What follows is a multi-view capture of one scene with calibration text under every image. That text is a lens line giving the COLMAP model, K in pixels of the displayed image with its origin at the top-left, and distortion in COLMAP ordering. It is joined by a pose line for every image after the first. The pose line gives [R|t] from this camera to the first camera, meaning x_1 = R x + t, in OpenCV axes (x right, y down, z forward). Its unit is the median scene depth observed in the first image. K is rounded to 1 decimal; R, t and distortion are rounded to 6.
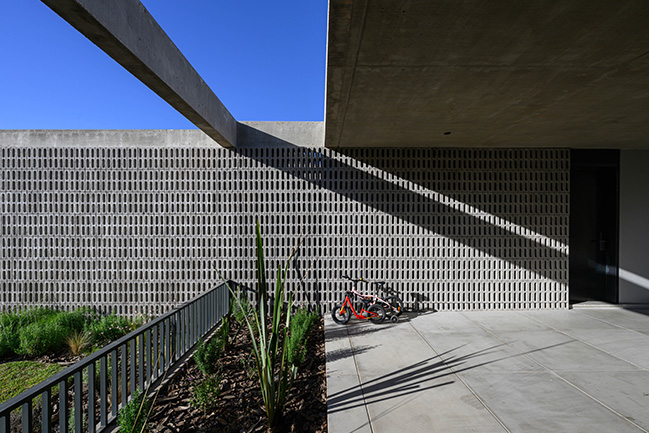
lens RADIAL K [[262.0, 0, 320.8], [0, 262.0, 227.6], [0, 0, 1]] dist [-0.003918, -0.000690]
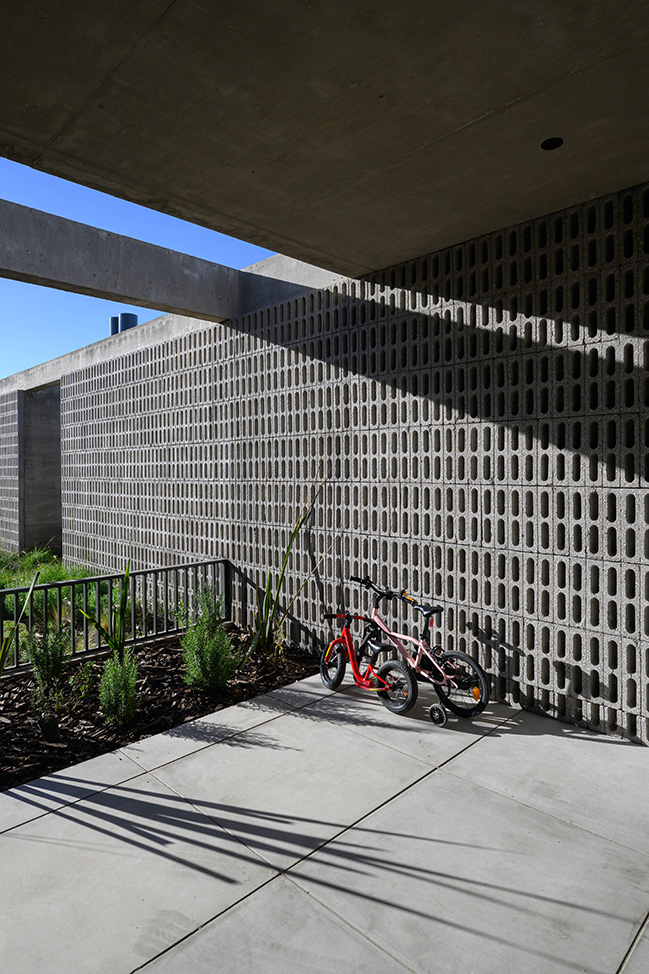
lens RADIAL K [[562.7, 0, 315.7], [0, 562.7, 470.3], [0, 0, 1]] dist [-0.008107, -0.000576]
pose [[0.698589, -0.003297, -0.715515, 0.637367], [0.004006, 0.999992, -0.000697, 0.011654], [0.715512, -0.002380, 0.698597, 0.302058]]
